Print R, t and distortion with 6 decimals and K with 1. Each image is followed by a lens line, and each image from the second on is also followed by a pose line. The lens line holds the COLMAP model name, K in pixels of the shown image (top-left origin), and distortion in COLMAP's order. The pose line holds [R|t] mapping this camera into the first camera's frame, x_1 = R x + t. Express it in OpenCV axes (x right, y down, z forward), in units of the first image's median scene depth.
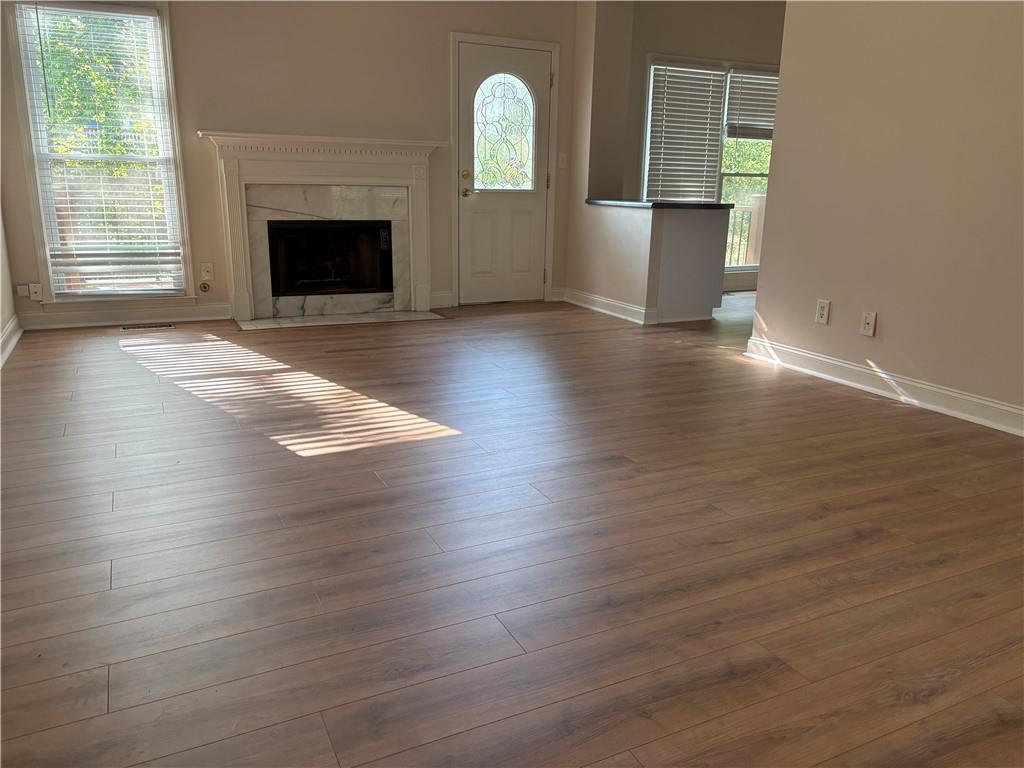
lens RADIAL K [[769.6, 0, 519.0], [0, 769.6, 382.9], [0, 0, 1]] dist [0.059309, -0.059713]
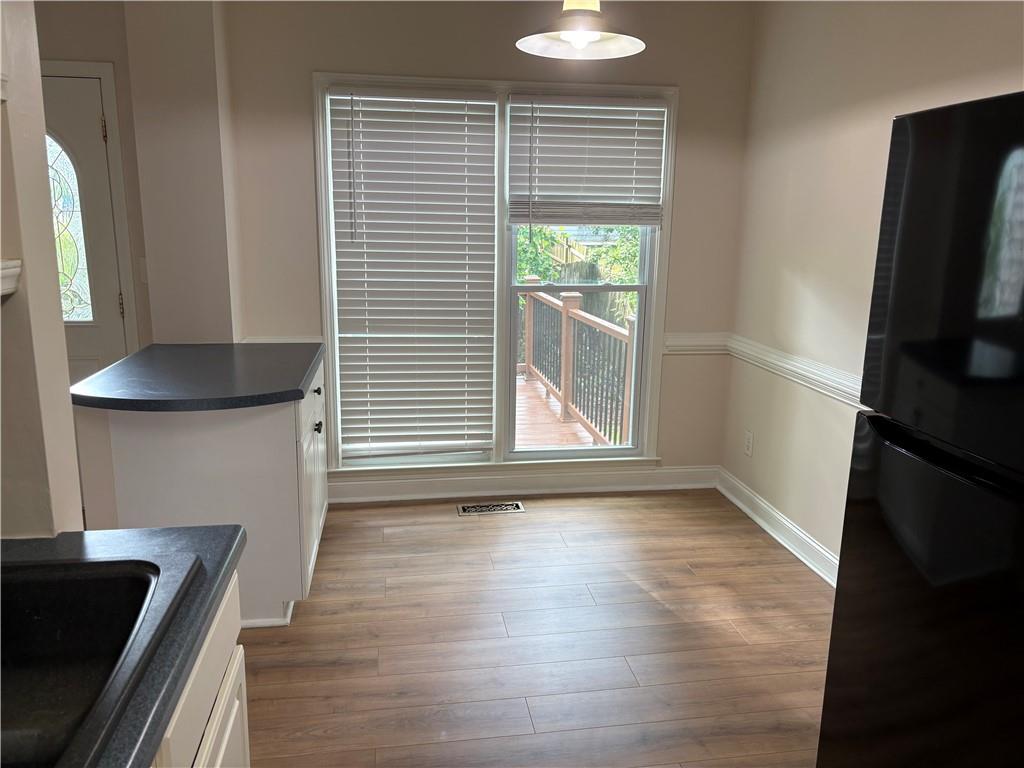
lens RADIAL K [[769.6, 0, 519.0], [0, 769.6, 382.9], [0, 0, 1]] dist [0.059309, -0.059713]
pose [[0.957991, 0.065126, -0.279305, 0.507116], [-0.071858, 0.997318, -0.013921, -0.236794], [0.277650, 0.033407, 0.960101, 0.589361]]
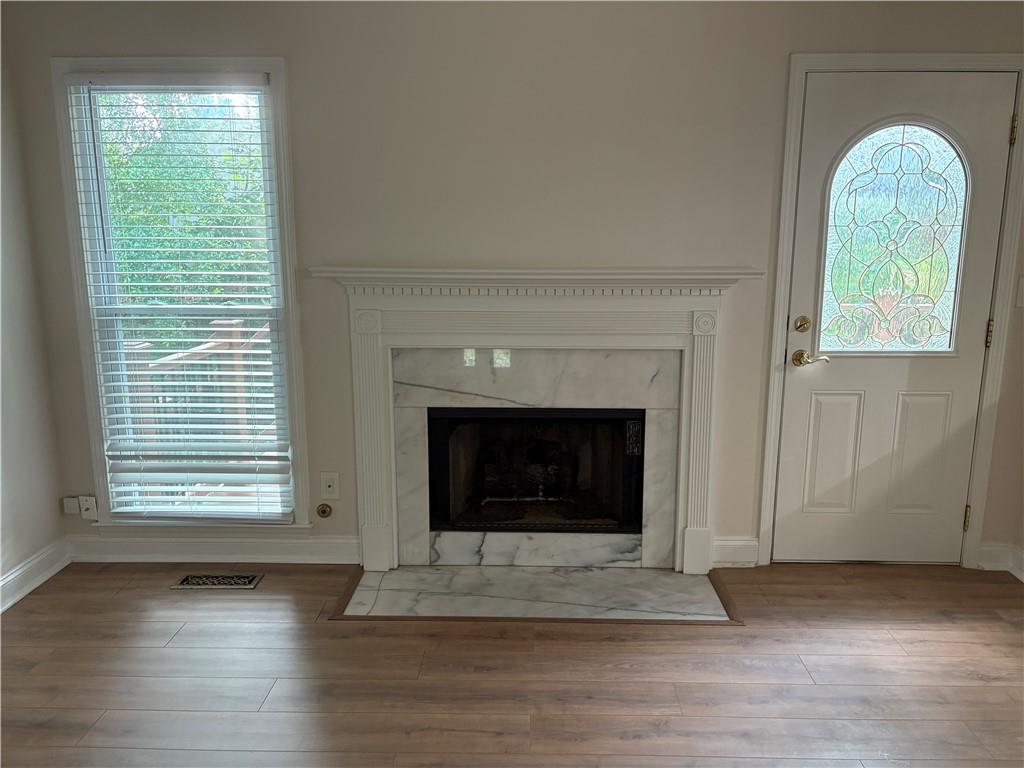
lens RADIAL K [[769.6, 0, 519.0], [0, 769.6, 382.9], [0, 0, 1]] dist [0.059309, -0.059713]
pose [[0.895564, 0.069090, -0.439536, -0.009355], [-0.099611, 0.993929, -0.046725, -0.194139], [0.433639, 0.085627, 0.897009, 0.477434]]
